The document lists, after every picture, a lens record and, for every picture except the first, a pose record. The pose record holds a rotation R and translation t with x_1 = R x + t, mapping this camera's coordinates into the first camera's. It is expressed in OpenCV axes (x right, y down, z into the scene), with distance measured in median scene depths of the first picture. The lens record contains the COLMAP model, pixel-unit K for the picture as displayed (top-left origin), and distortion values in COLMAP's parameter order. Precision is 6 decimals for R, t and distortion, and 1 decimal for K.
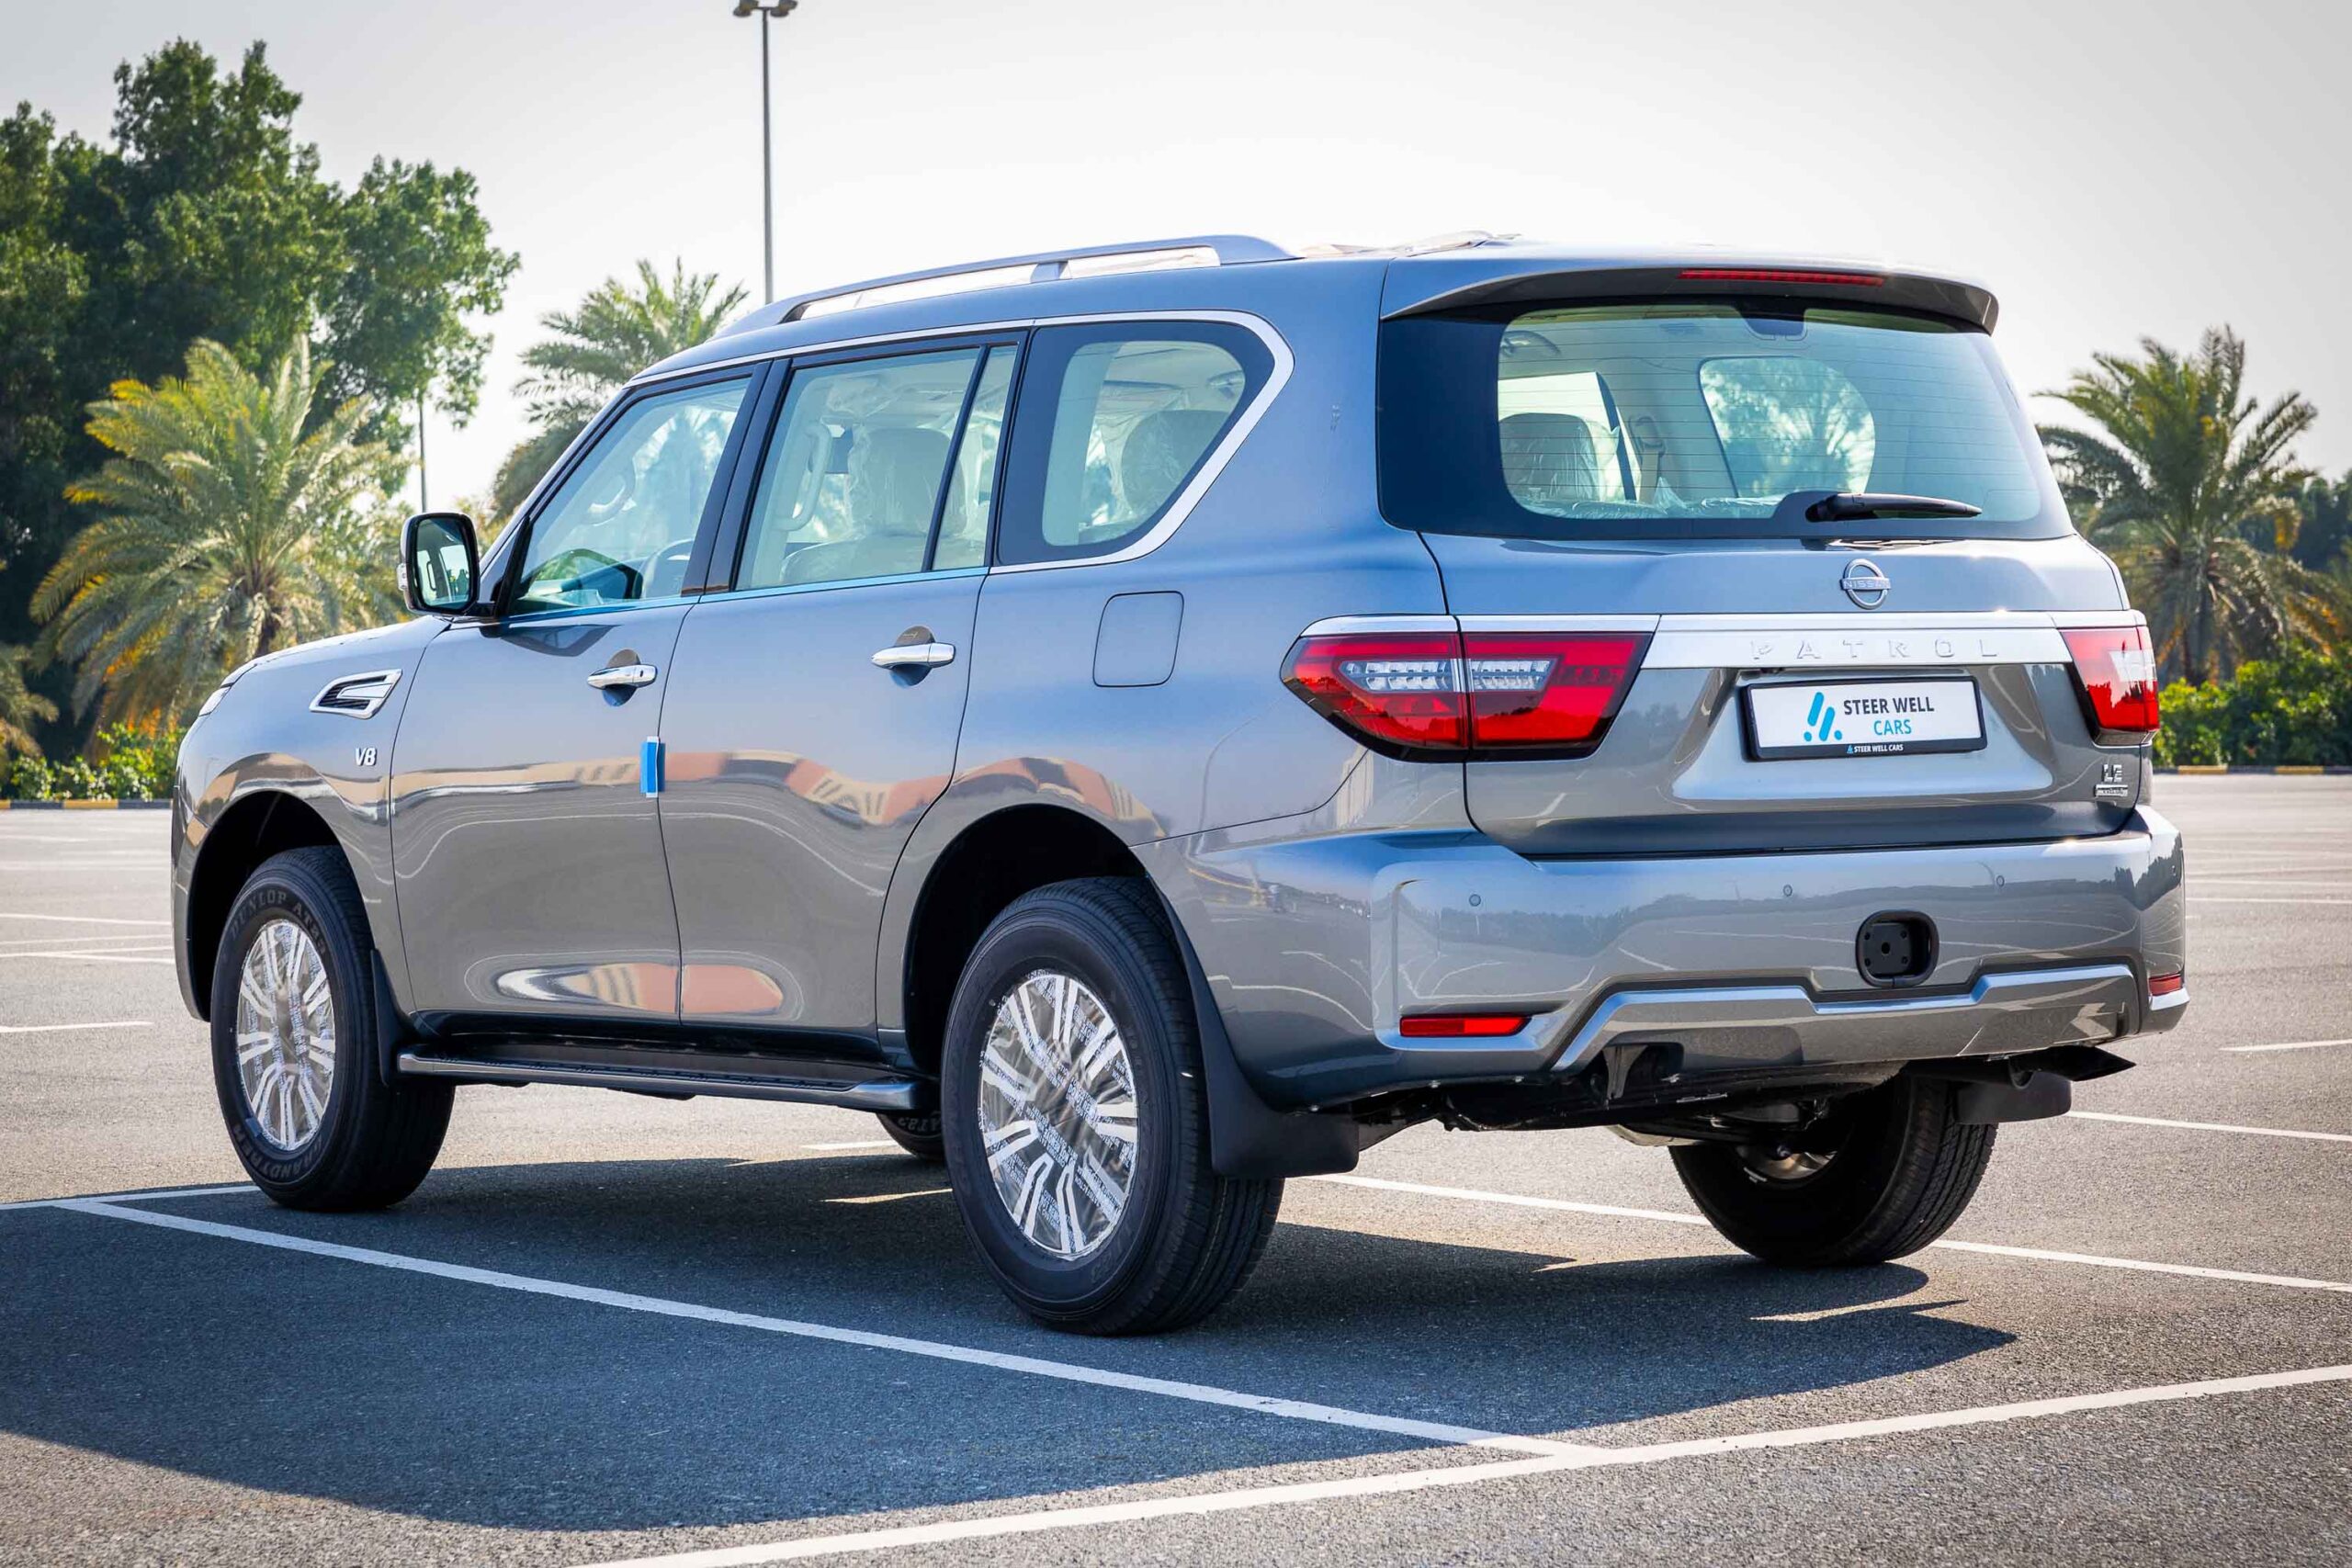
lens RADIAL K [[5725.5, 0, 1176.0], [0, 5725.5, 784.0], [0, 0, 1]] dist [-0.079032, 0.074641]
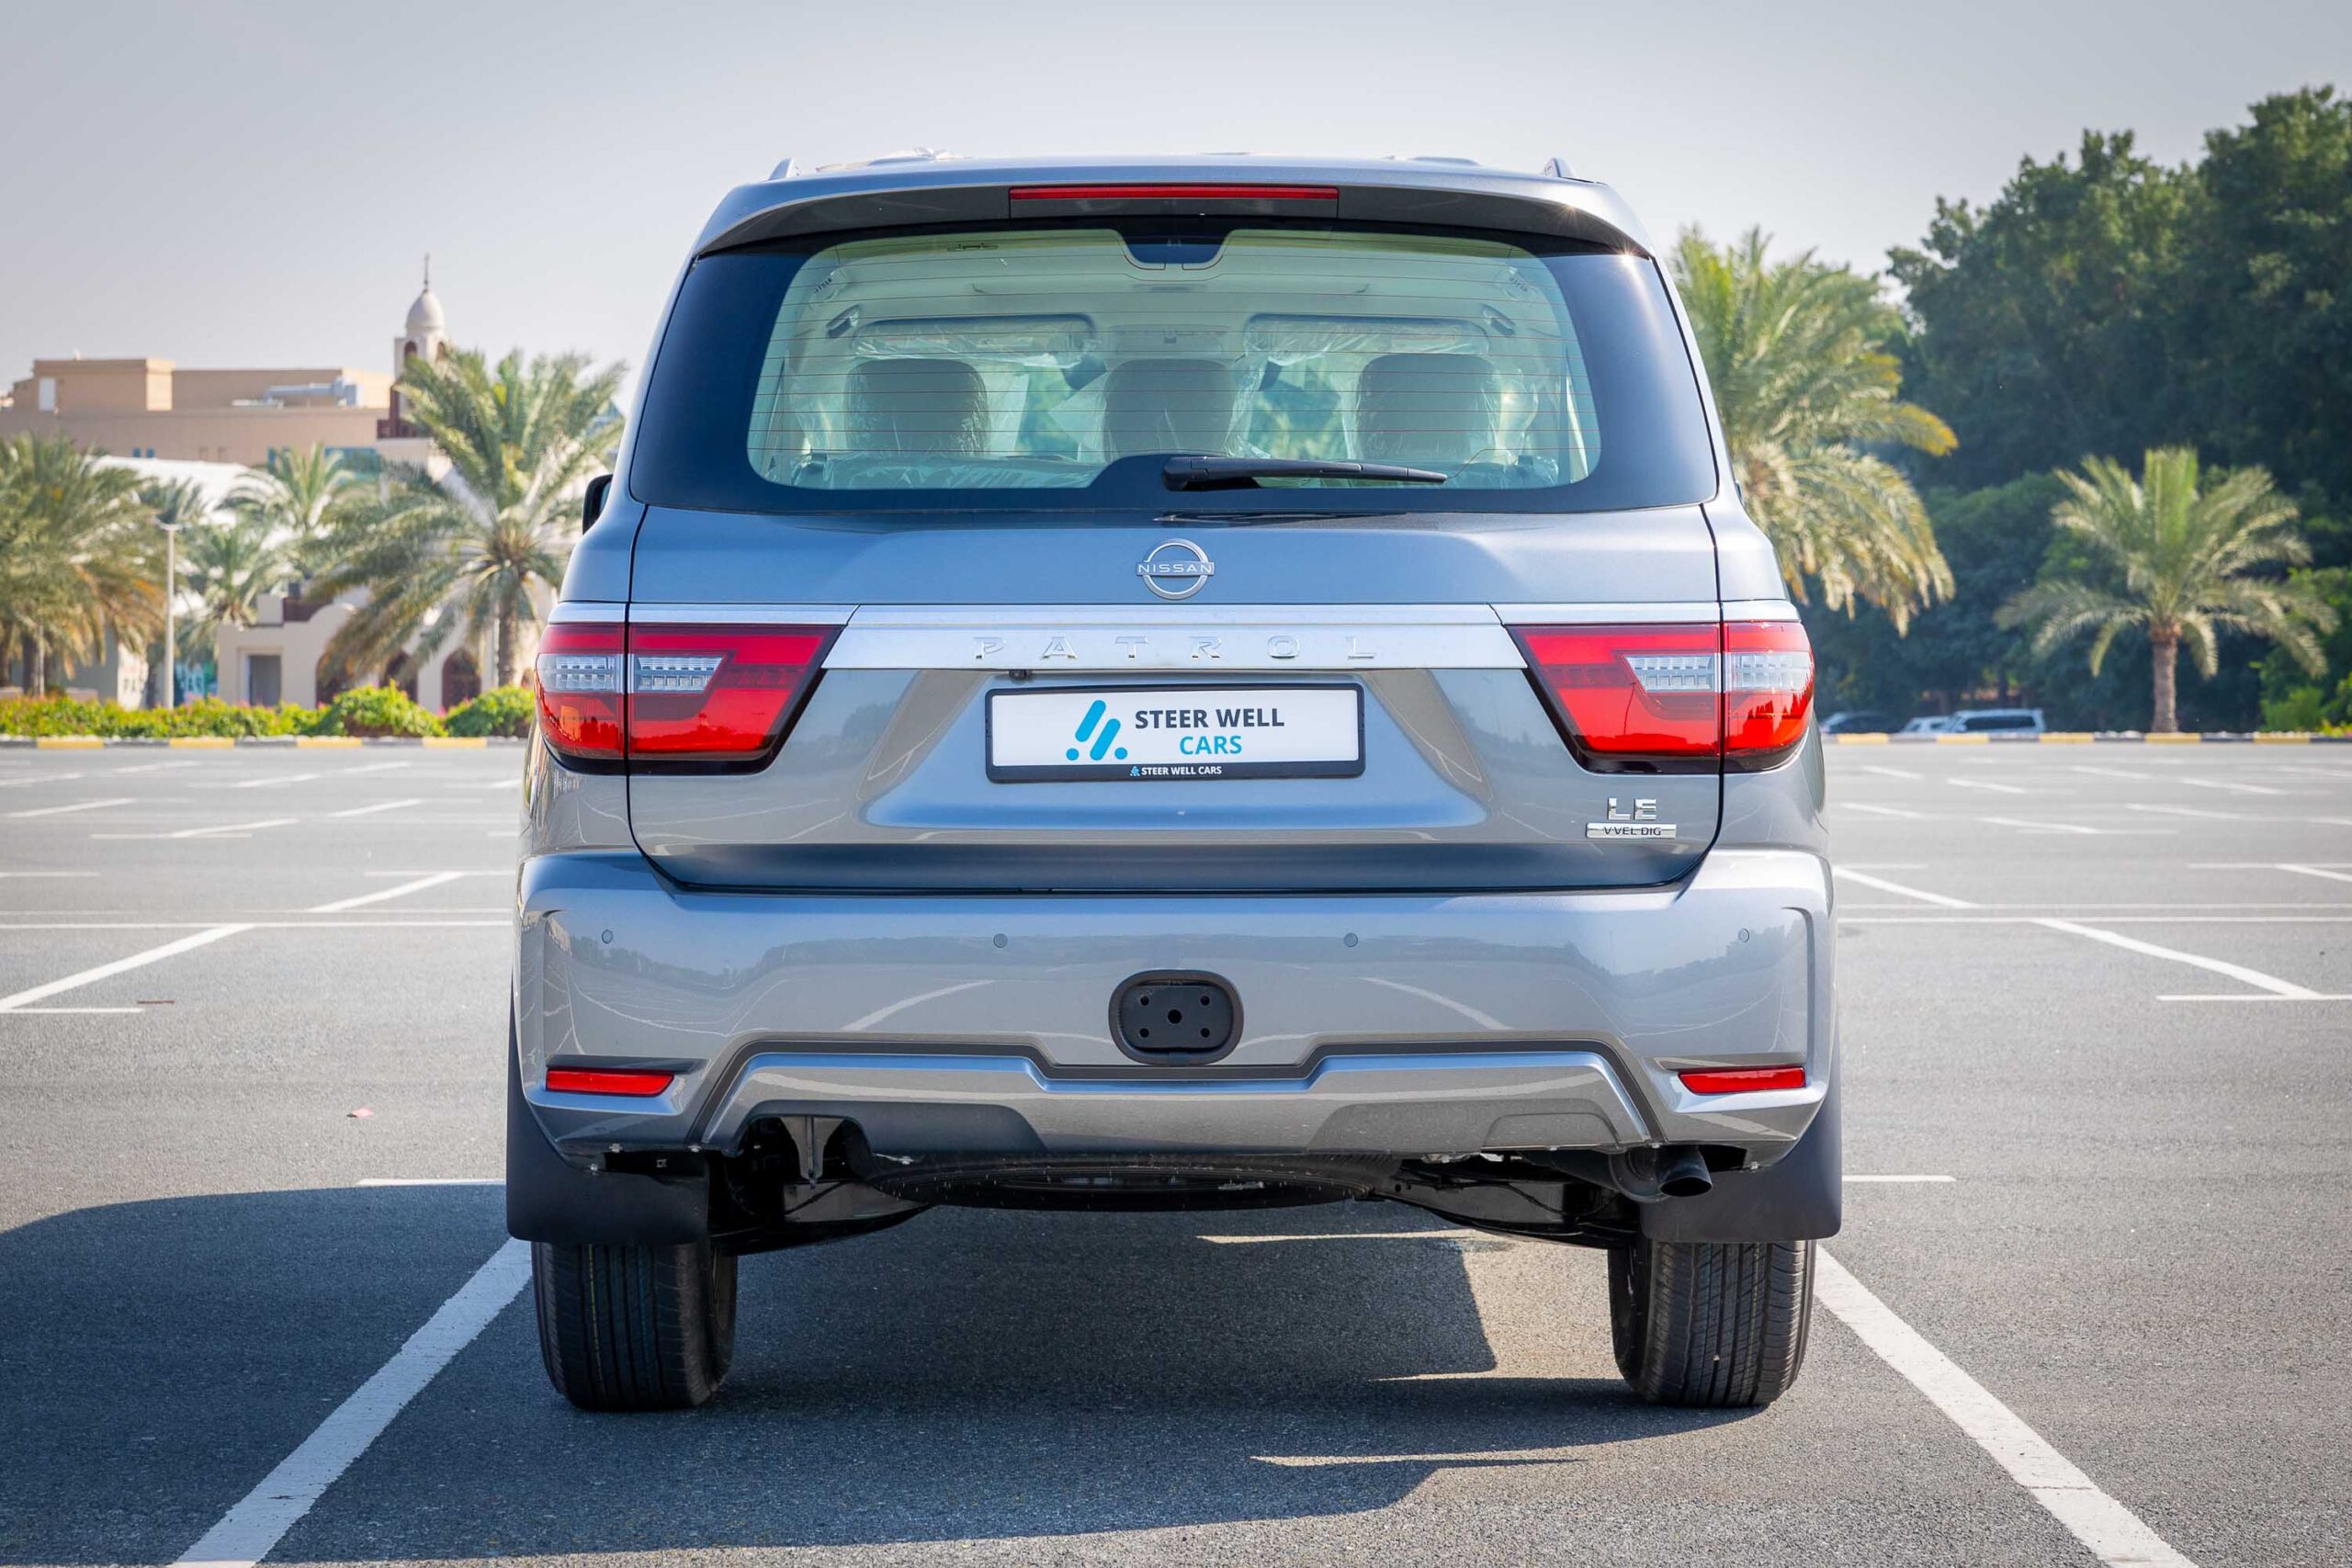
lens RADIAL K [[5725.5, 0, 1176.0], [0, 5725.5, 784.0], [0, 0, 1]] dist [-0.079032, 0.074641]
pose [[0.821537, 0.025909, -0.569566, 0.588170], [-0.021180, 0.999664, 0.014923, -0.016548], [0.569762, -0.000196, 0.821810, 0.332409]]
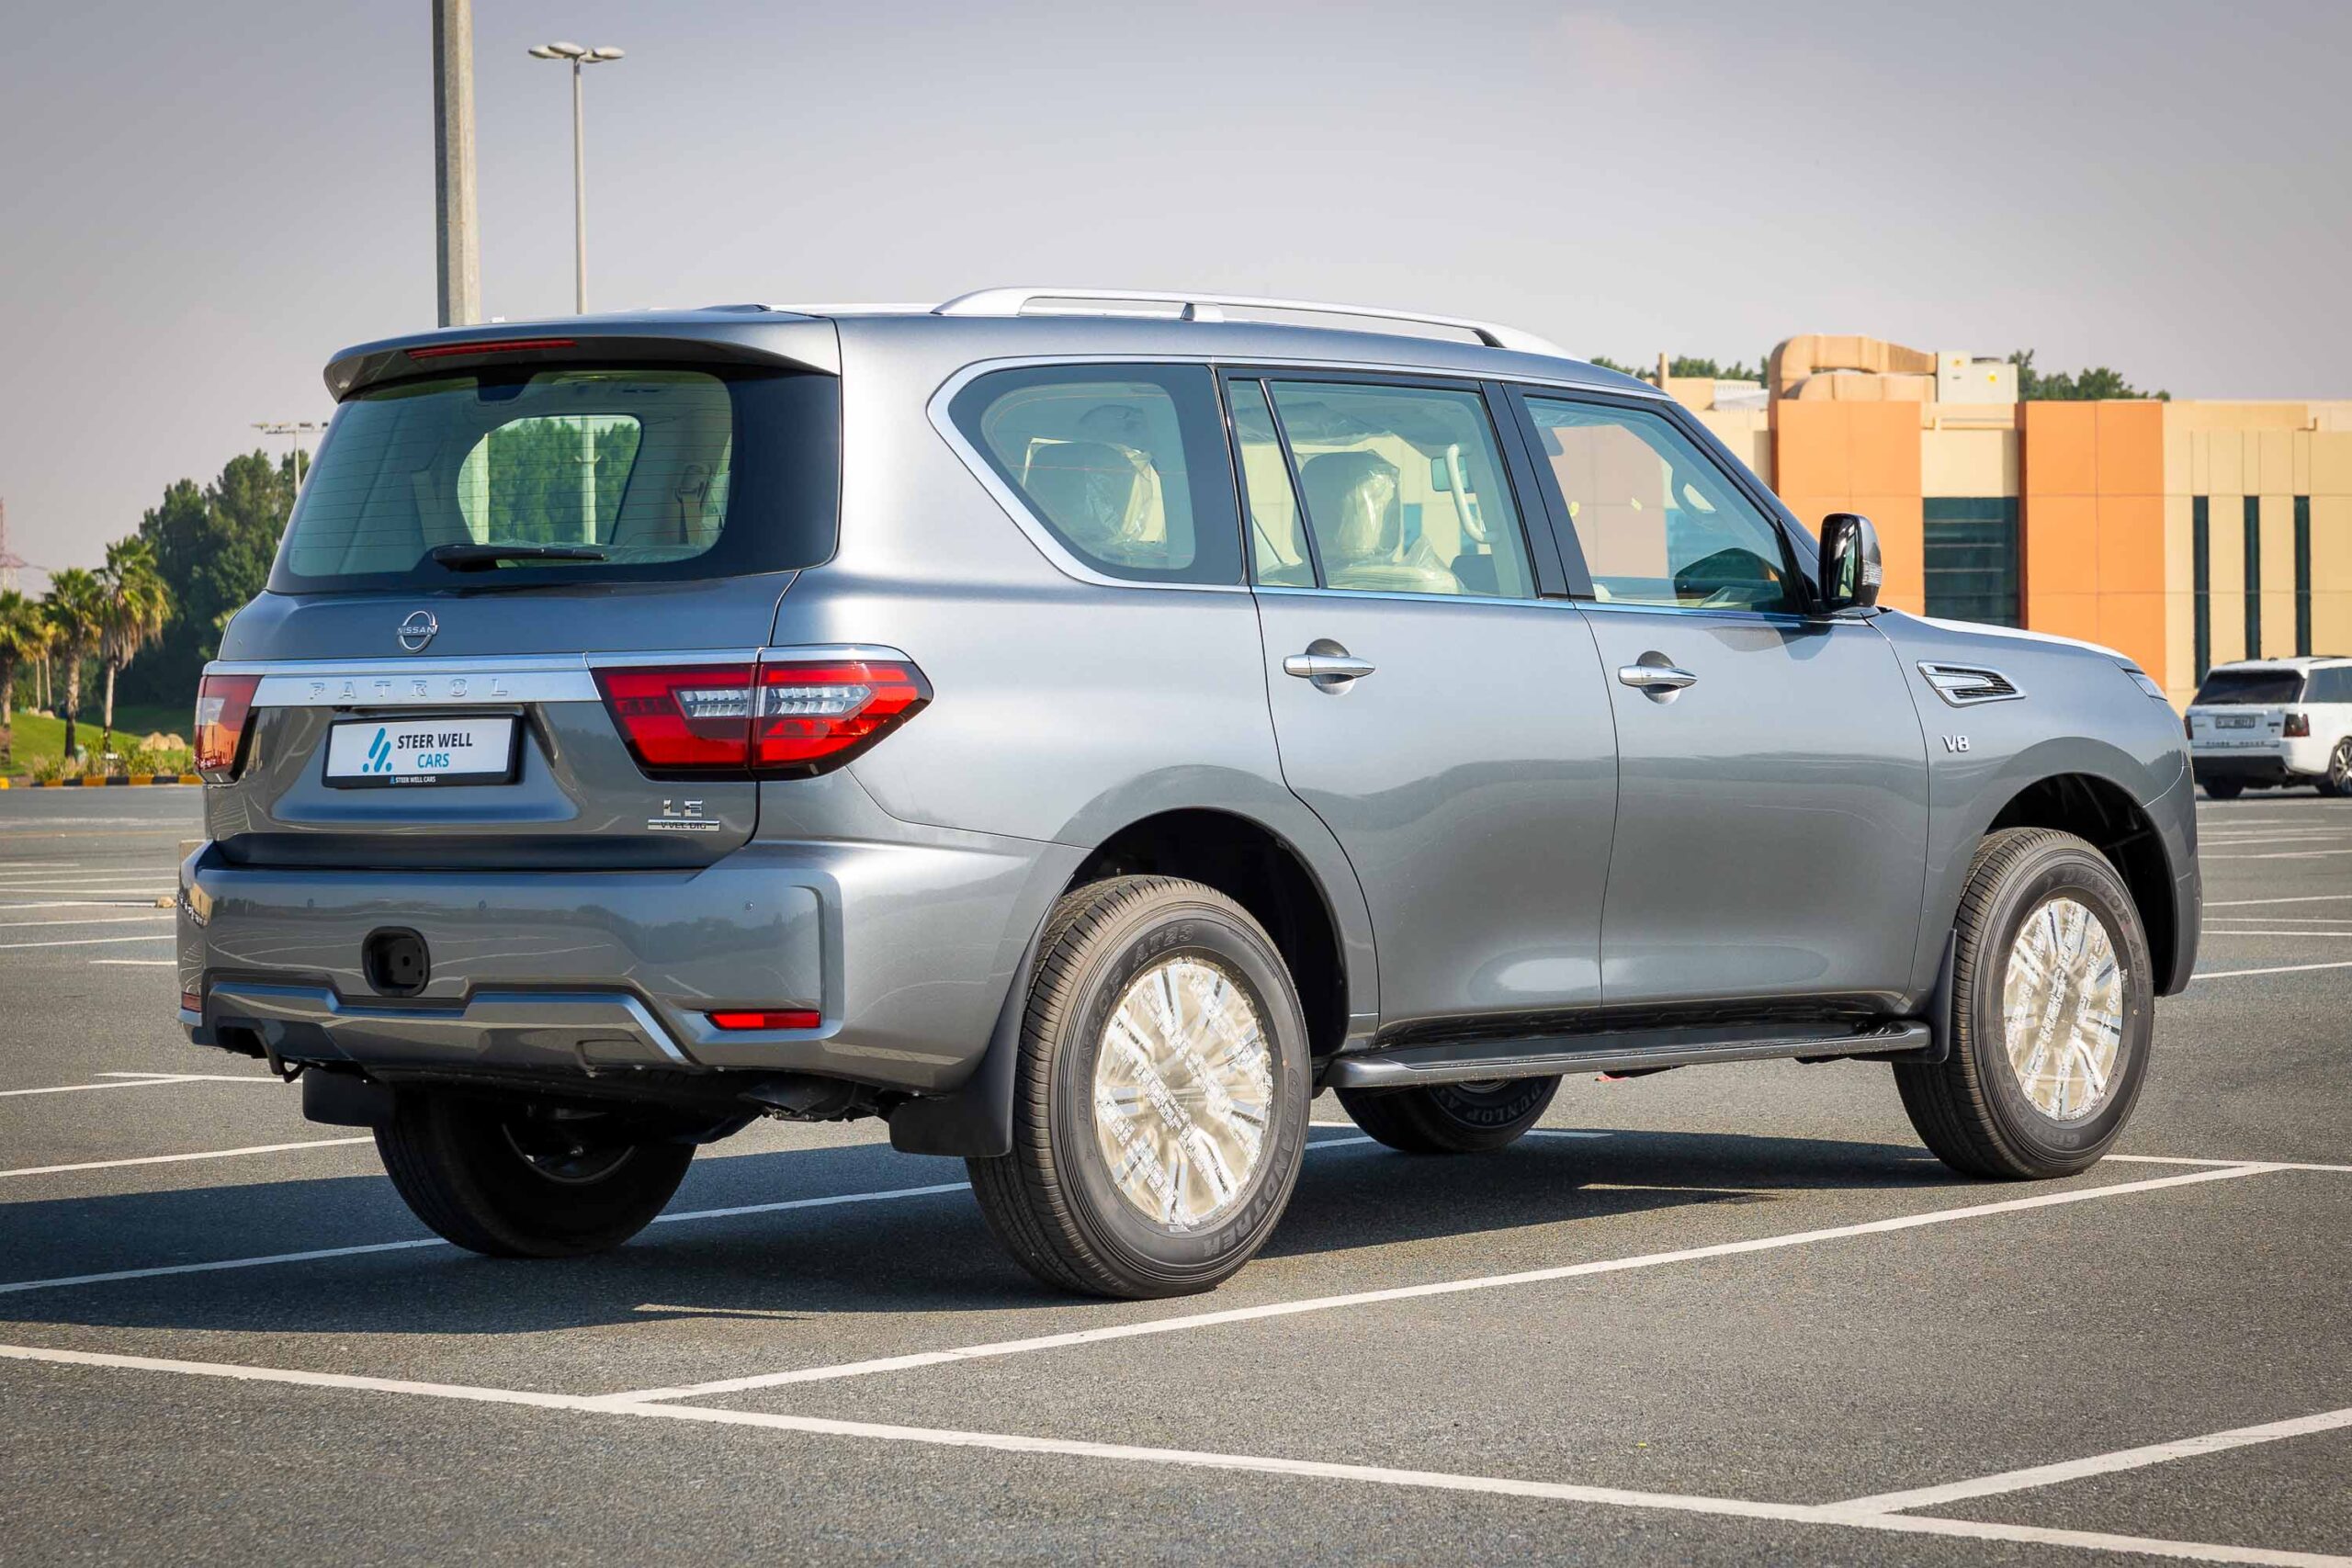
lens RADIAL K [[5725.5, 0, 1176.0], [0, 5725.5, 784.0], [0, 0, 1]] dist [-0.079032, 0.074641]
pose [[0.252014, 0.026897, -0.967350, 1.230529], [-0.002810, 0.999630, 0.027062, -0.035775], [0.967720, -0.004102, 0.251996, 0.867936]]
